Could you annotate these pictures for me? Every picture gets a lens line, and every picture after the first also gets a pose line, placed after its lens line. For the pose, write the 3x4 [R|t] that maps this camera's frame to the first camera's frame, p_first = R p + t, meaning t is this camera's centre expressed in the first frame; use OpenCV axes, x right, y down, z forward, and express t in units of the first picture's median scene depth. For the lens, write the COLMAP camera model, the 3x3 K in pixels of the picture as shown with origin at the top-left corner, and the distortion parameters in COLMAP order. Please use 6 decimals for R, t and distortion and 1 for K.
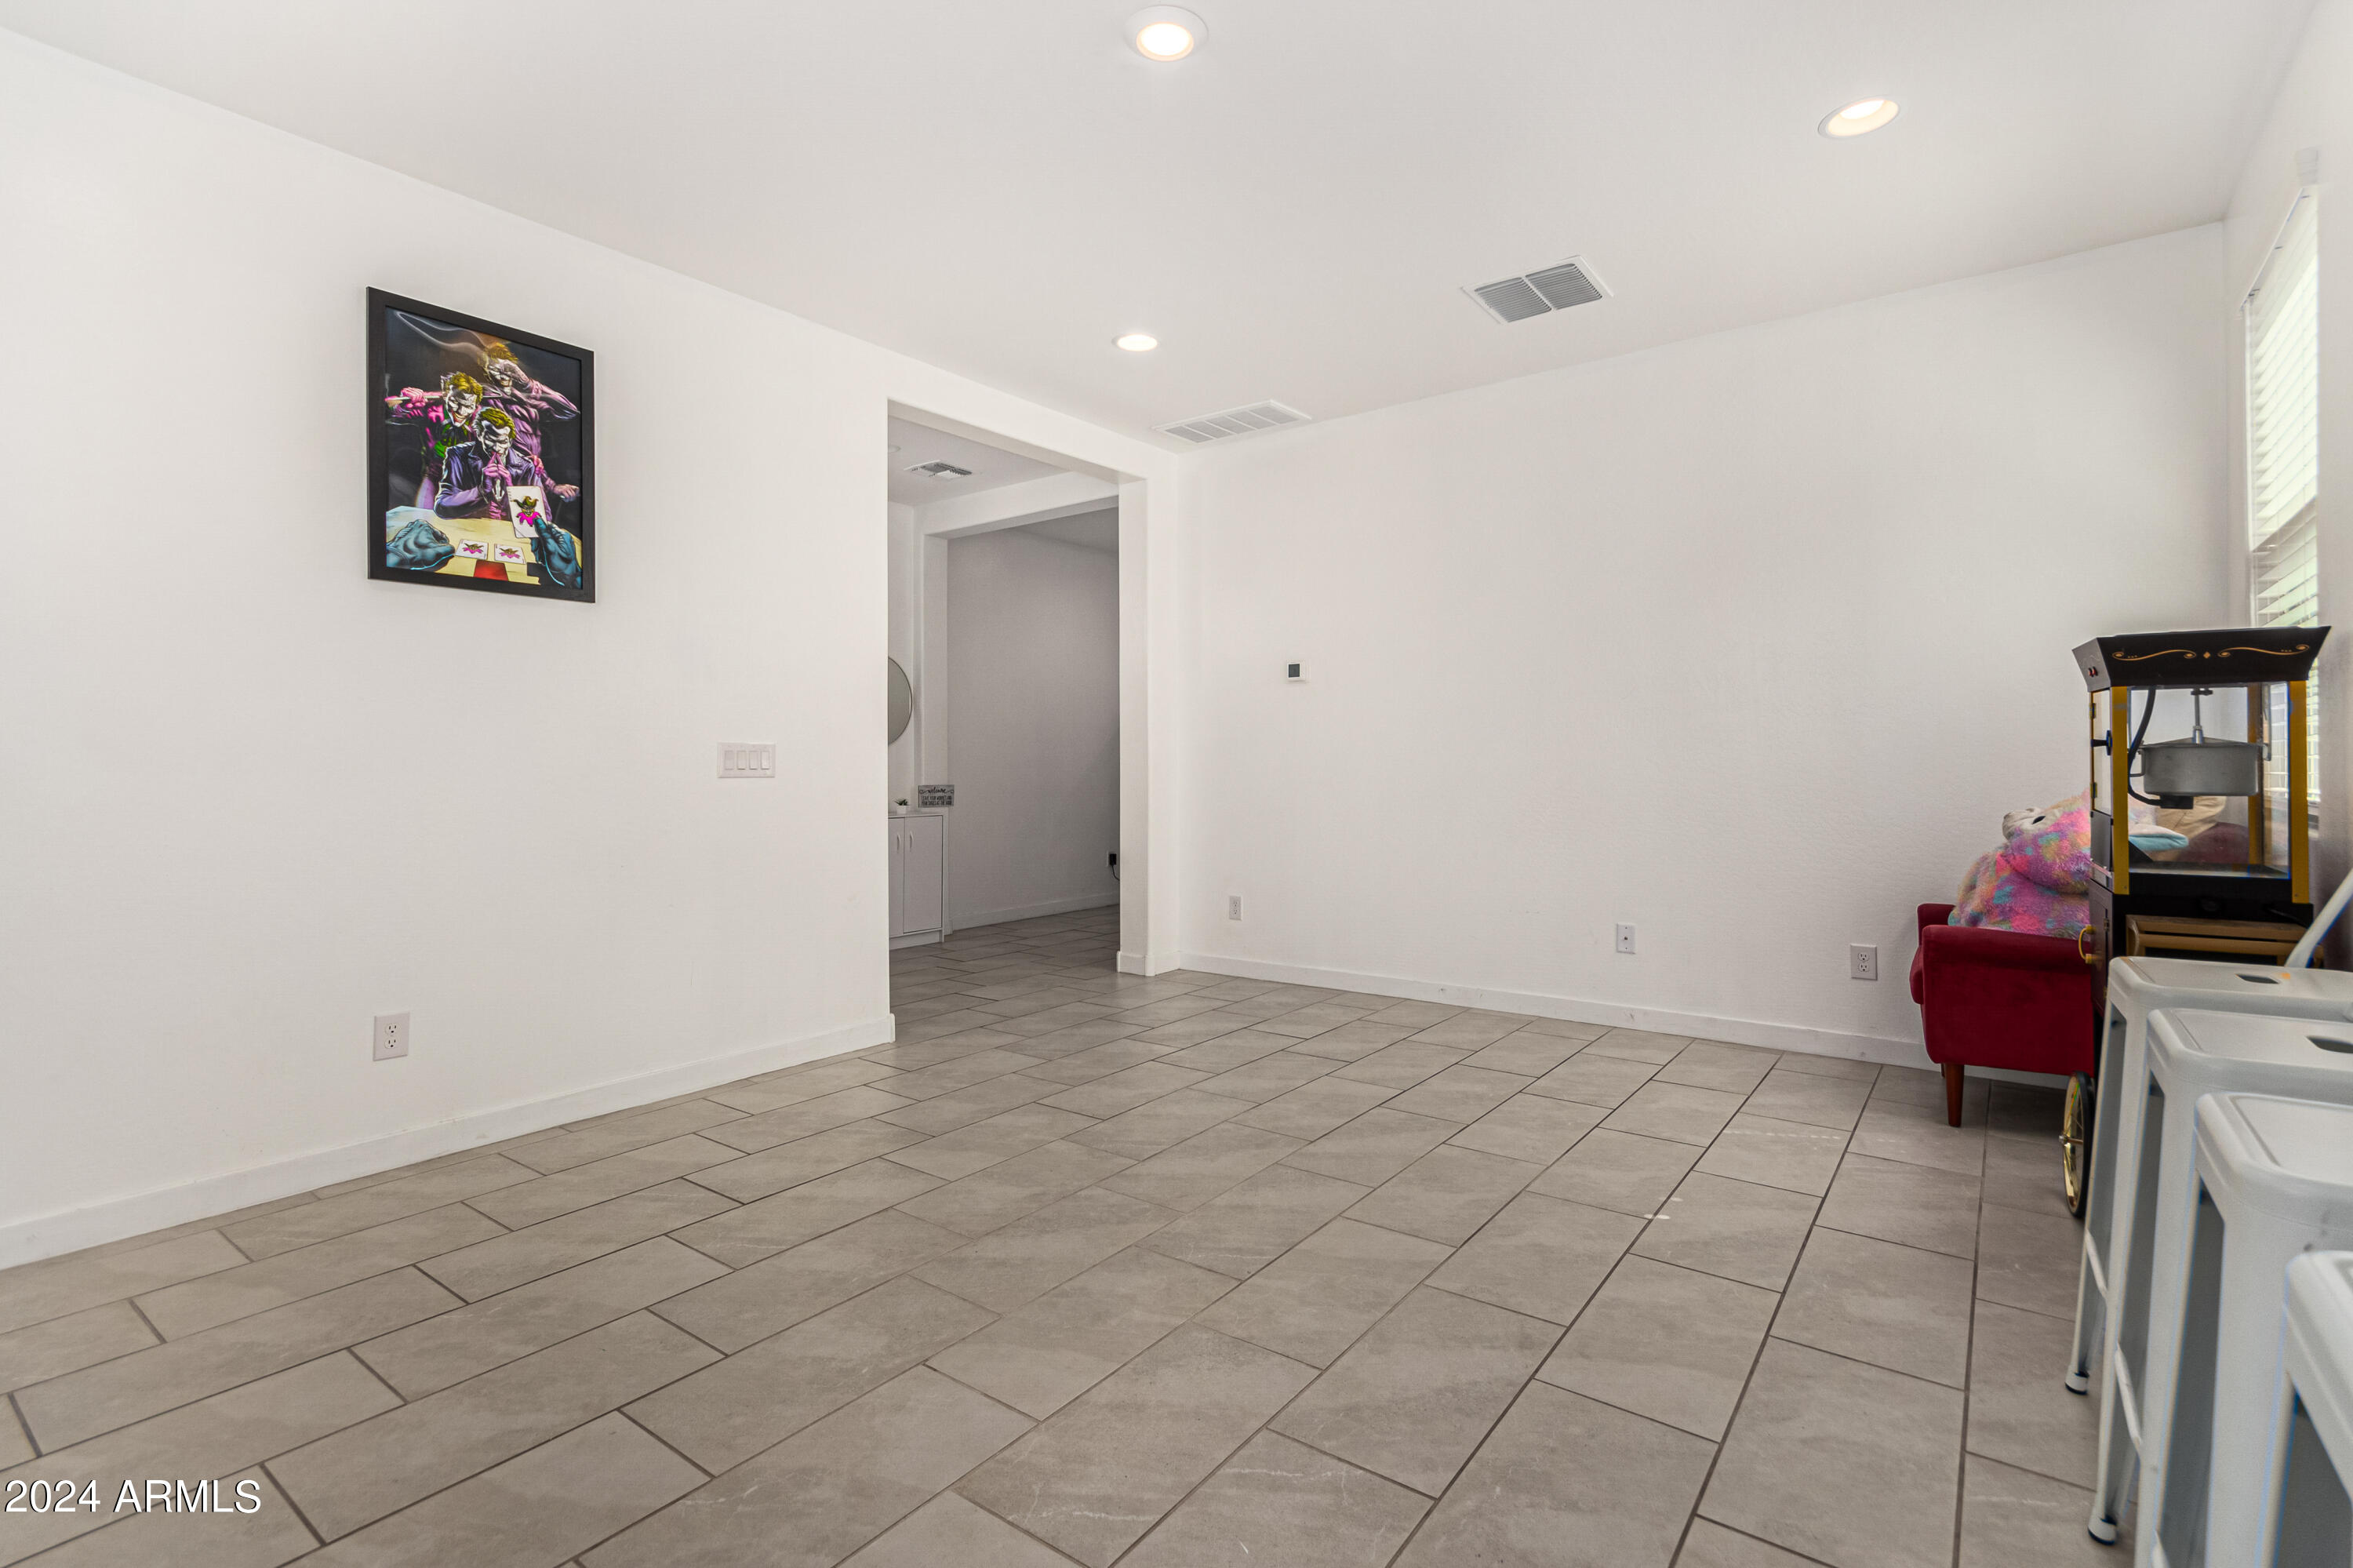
lens RADIAL K [[1090.3, 0, 1180.8], [0, 1090.3, 770.7], [0, 0, 1]] dist [0.011685, -0.000908]
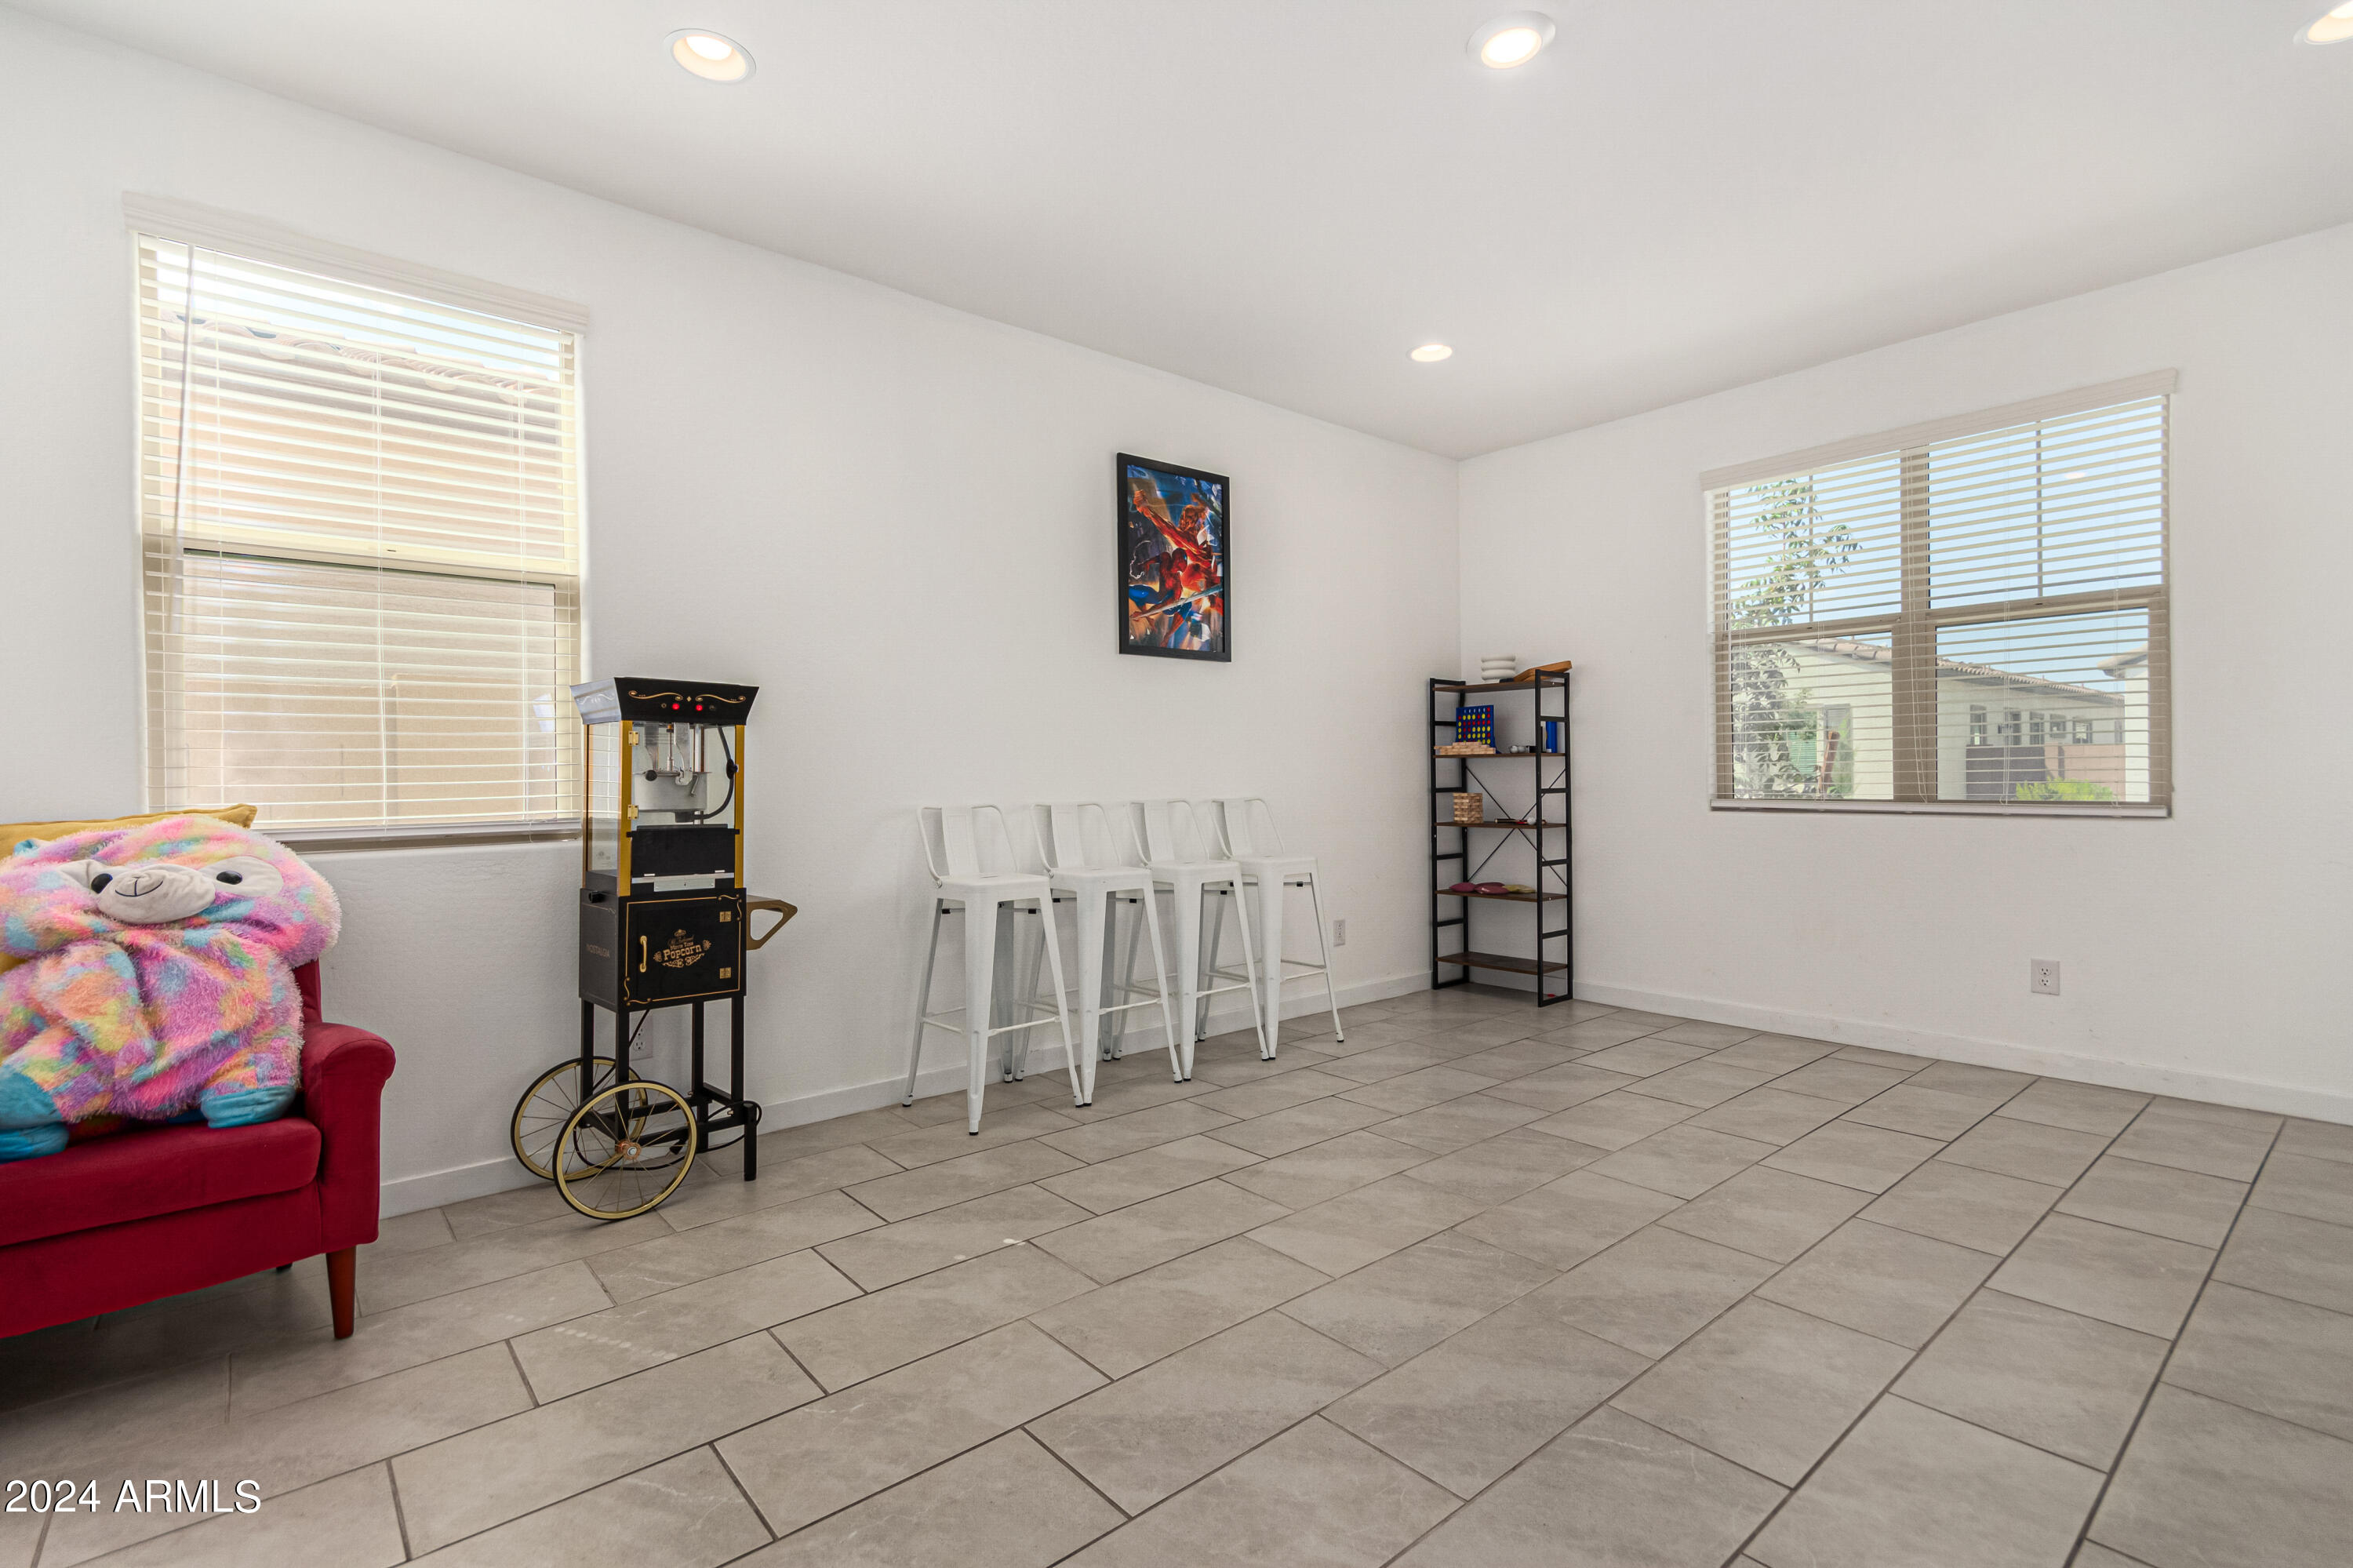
lens RADIAL K [[1090.3, 0, 1170.1], [0, 1090.3, 775.0], [0, 0, 1]] dist [0.011685, -0.000908]
pose [[-0.975075, 0.014709, 0.221388, 0.073905], [0.016582, 0.999841, 0.006603, -0.019440], [-0.221255, 0.010110, -0.975164, 1.940692]]
